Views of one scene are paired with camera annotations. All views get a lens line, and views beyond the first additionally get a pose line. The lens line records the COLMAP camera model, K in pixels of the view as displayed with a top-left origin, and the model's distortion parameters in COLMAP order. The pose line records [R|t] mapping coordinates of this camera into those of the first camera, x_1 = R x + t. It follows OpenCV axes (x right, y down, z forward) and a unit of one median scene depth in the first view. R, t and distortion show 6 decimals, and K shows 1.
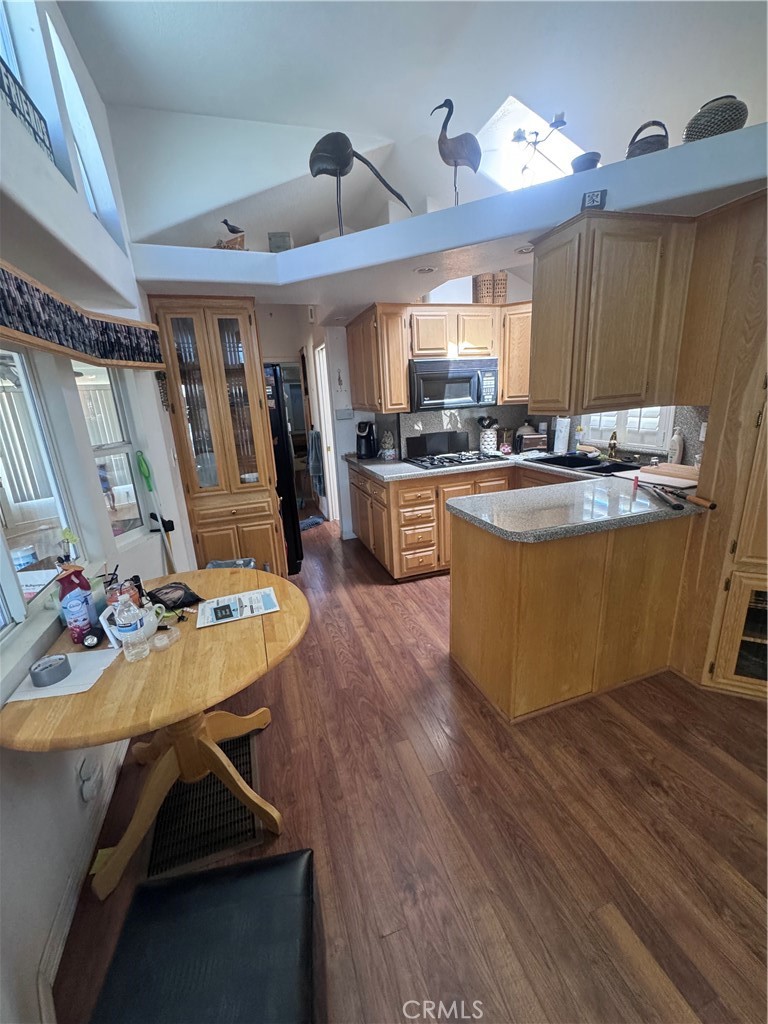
lens RADIAL K [[411.5, 0, 383.6], [0, 411.5, 509.8], [0, 0, 1]] dist [0.001588, 0.000510]
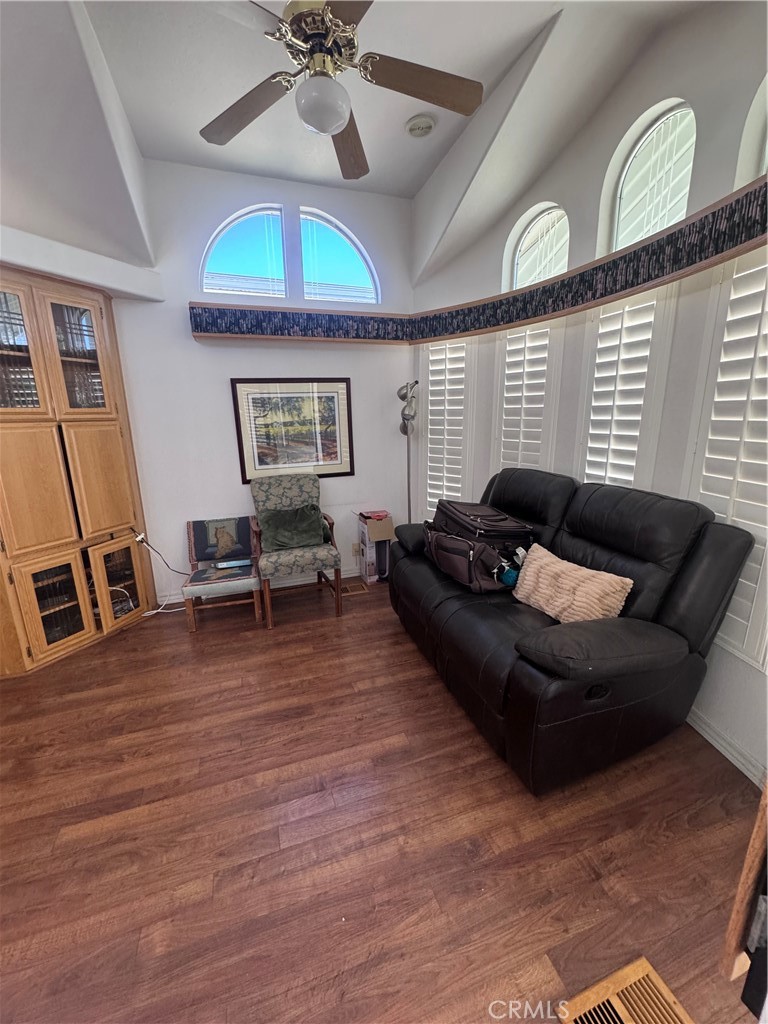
lens RADIAL K [[411.5, 0, 383.4], [0, 411.5, 510.7], [0, 0, 1]] dist [0.001588, 0.000510]
pose [[-0.000996, -0.181398, 0.983409, -0.280506], [0.278703, 0.944394, 0.174484, 0.092554], [-0.960377, 0.274253, 0.049615, -0.120942]]
